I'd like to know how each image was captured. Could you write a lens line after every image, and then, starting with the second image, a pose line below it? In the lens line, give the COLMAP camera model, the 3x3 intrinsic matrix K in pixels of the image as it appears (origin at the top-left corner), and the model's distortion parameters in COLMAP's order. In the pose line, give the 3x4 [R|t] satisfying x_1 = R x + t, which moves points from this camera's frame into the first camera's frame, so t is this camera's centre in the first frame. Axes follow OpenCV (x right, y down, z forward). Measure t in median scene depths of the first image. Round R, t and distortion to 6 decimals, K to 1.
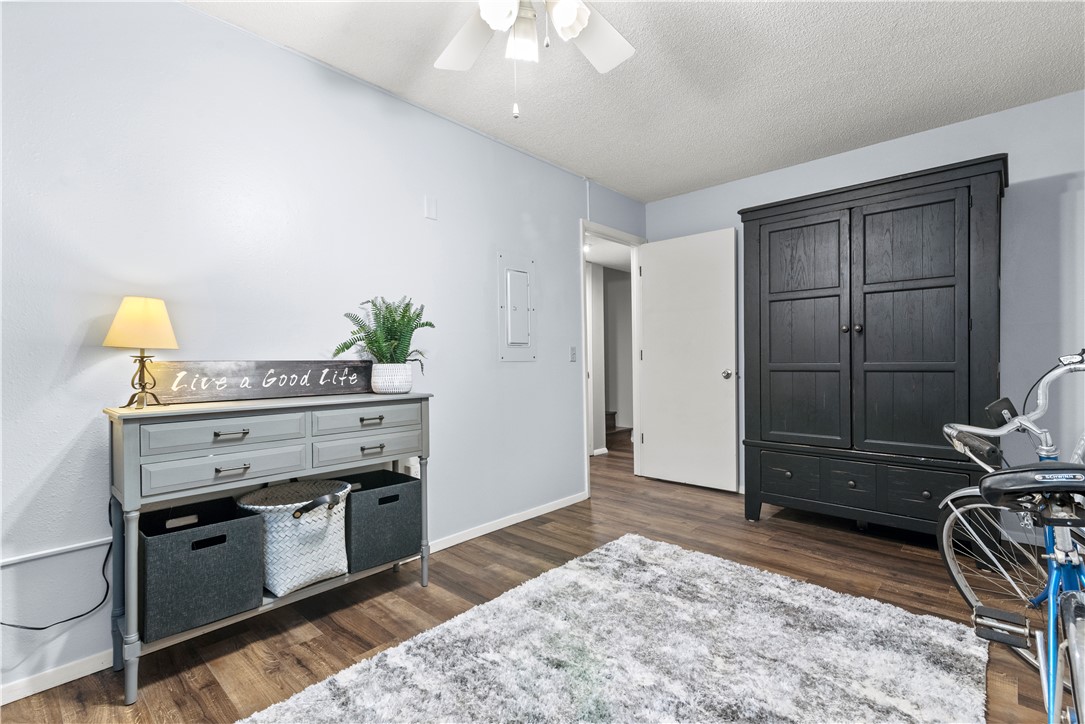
lens RADIAL K [[496.0, 0, 544.8], [0, 496.0, 360.7], [0, 0, 1]] dist [-0.001315, 0.000239]
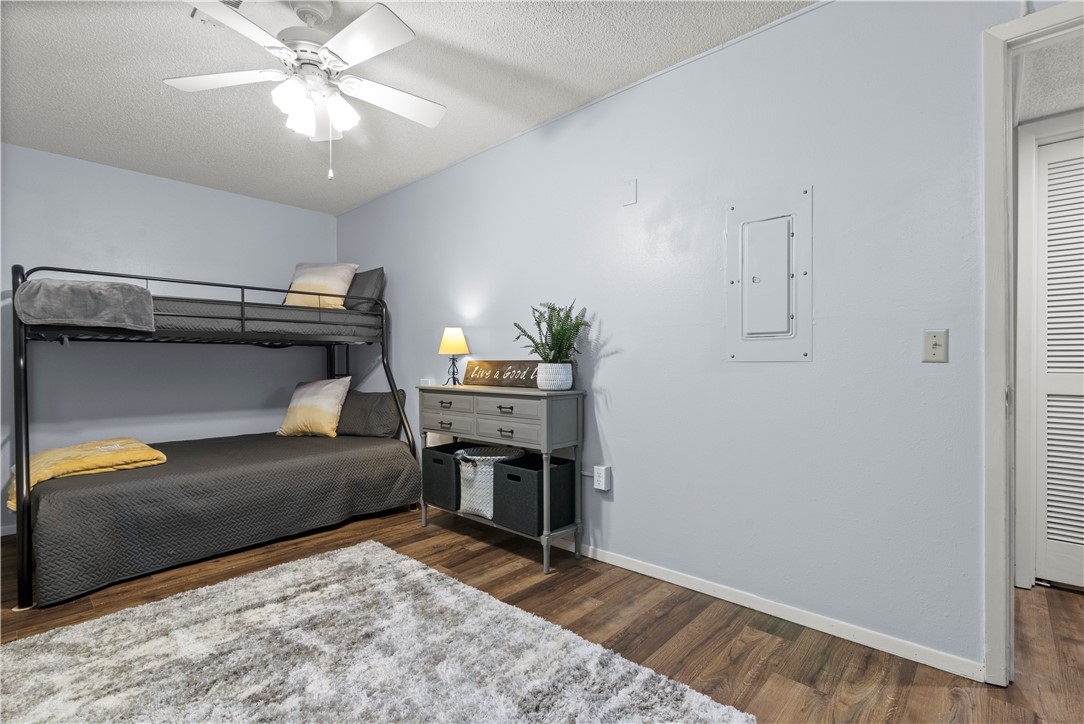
lens RADIAL K [[495.5, 0, 544.3], [0, 495.5, 365.4], [0, 0, 1]] dist [-0.001315, 0.000239]
pose [[0.004140, 0.015714, -0.999868, 0.822254], [0.005482, 0.999861, 0.015737, -0.006719], [0.999976, -0.005547, 0.004053, 1.011268]]
